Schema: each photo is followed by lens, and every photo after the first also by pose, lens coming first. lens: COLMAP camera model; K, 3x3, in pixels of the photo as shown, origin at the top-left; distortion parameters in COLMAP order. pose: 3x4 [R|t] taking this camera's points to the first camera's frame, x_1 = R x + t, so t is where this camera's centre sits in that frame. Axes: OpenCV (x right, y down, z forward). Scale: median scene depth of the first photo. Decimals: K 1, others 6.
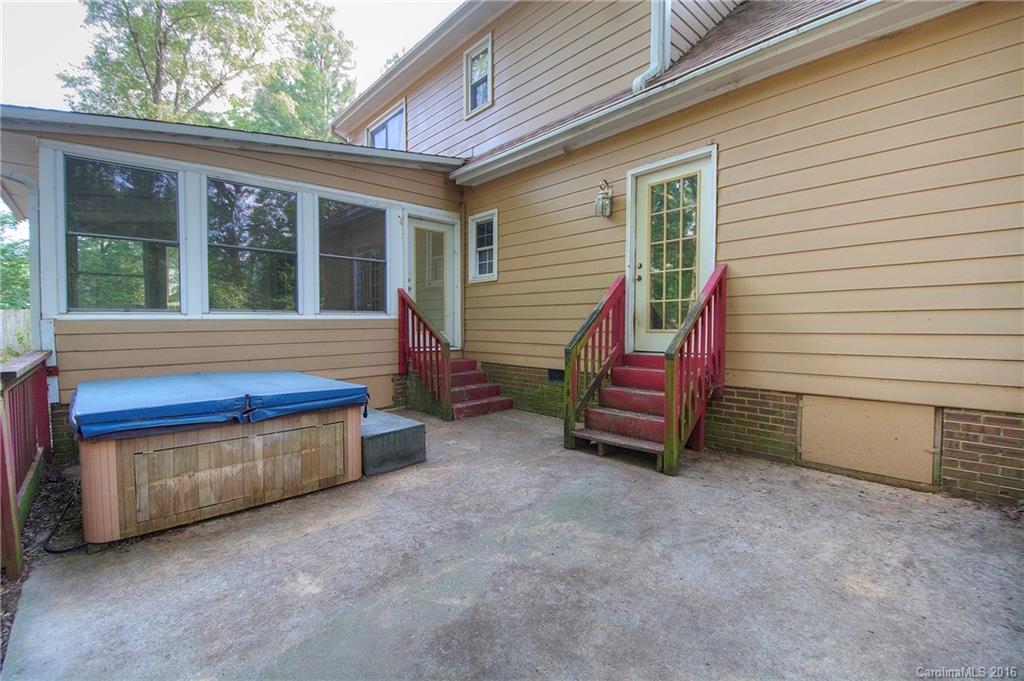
lens RADIAL K [[456.5, 0, 521.6], [0, 456.5, 339.4], [0, 0, 1]] dist [0.000465, -0.017594]
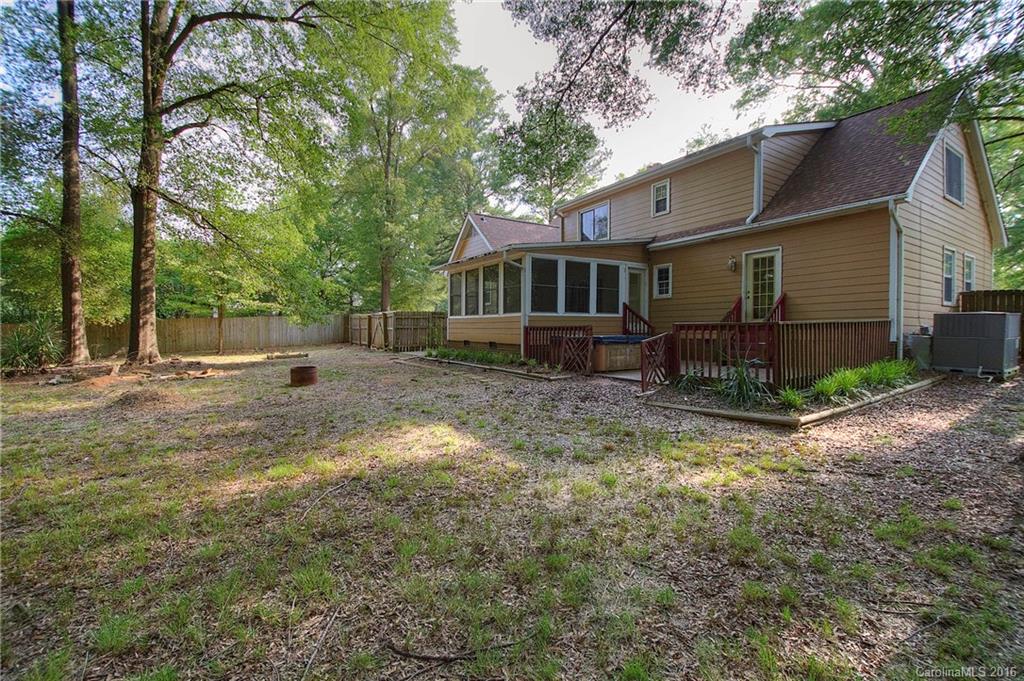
lens RADIAL K [[456.5, 0, 521.6], [0, 456.5, 339.4], [0, 0, 1]] dist [0.000465, -0.017594]
pose [[0.985938, 0.002924, -0.167087, -0.404100], [-0.005432, 0.999879, -0.014554, 0.098910], [0.167024, 0.015257, 0.985835, -1.219253]]
